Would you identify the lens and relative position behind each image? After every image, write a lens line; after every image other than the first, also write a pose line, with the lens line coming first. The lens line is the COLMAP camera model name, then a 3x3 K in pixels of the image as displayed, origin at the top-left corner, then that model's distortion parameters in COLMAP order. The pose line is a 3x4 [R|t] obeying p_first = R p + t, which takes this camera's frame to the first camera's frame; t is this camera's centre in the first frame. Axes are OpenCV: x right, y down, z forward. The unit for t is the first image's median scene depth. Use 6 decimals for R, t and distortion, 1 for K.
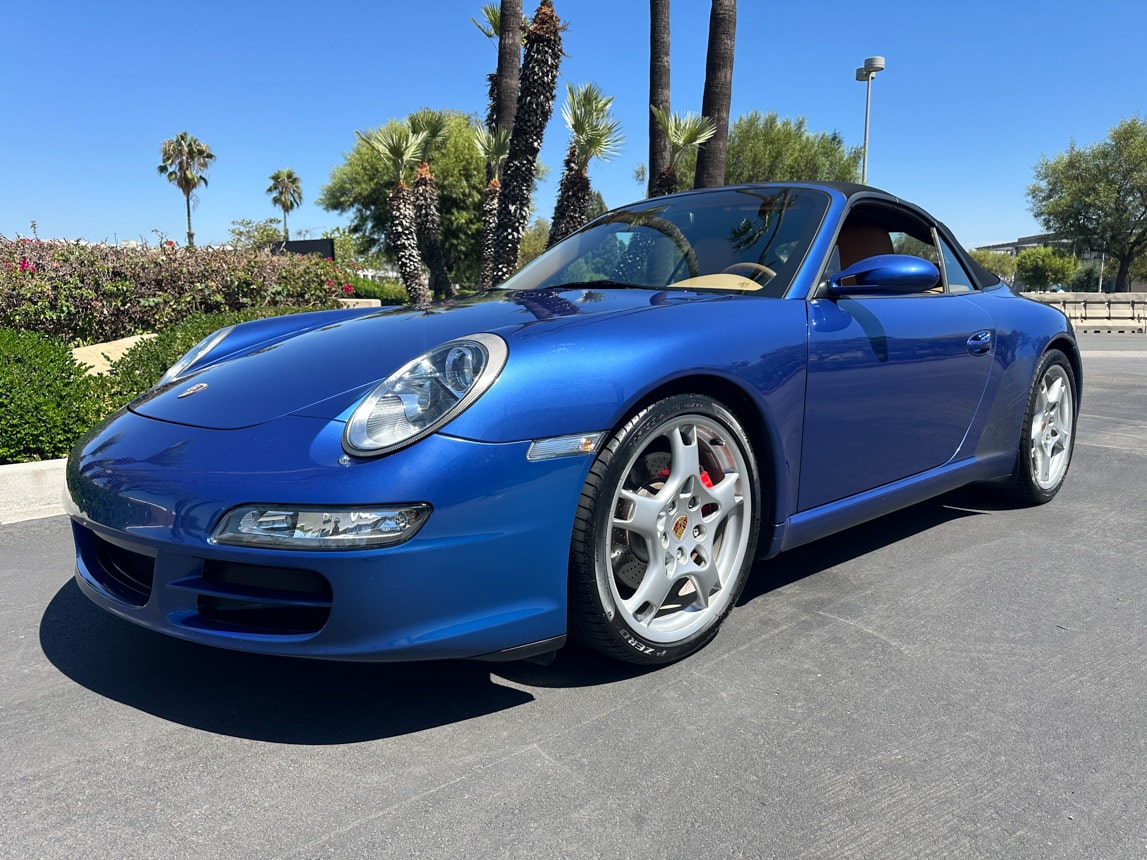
lens RADIAL K [[813.5, 0, 573.2], [0, 813.5, 437.0], [0, 0, 1]] dist [0.047277, -0.068210]
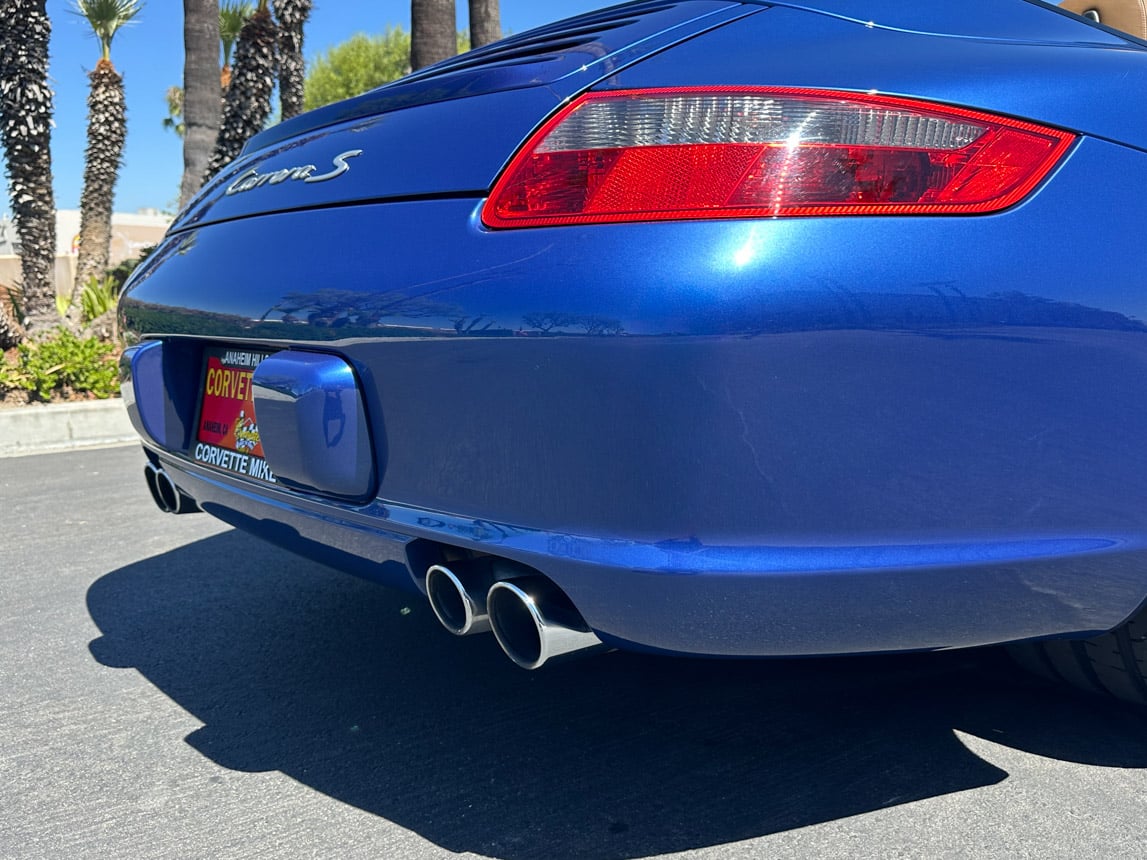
lens RADIAL K [[992.8, 0, 573.5], [0, 992.8, 430.0], [0, 0, 1]] dist [-0.004102, -0.006189]
pose [[0.992021, -0.006993, -0.125880, 0.876627], [0.006960, 0.999976, -0.000704, -0.030556], [0.125881, -0.000178, 0.992045, 0.601466]]
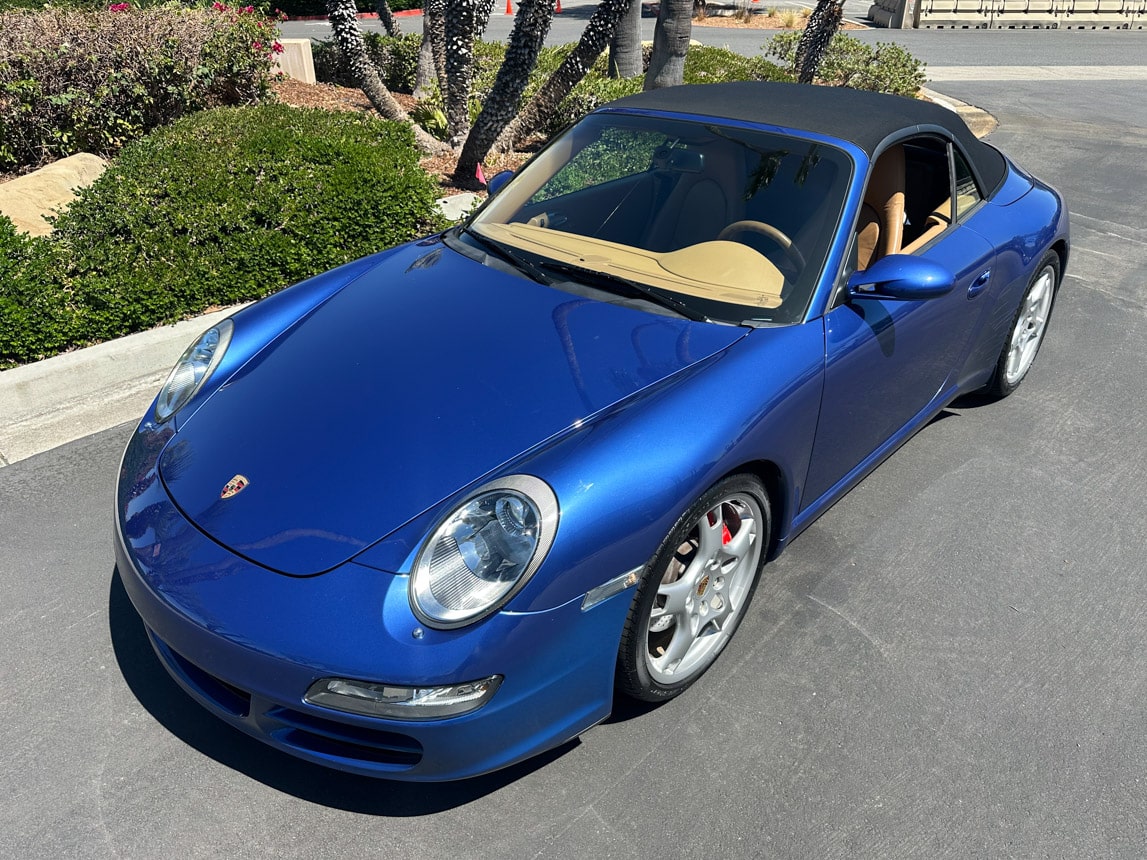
lens RADIAL K [[818.4, 0, 573.5], [0, 818.4, 430.0], [0, 0, 1]] dist [0.002300, -0.007598]
pose [[0.997736, -0.037720, 0.055675, -0.053174], [0.015248, 0.933212, 0.359004, -0.263749], [-0.065498, -0.357342, 0.931674, 0.026863]]
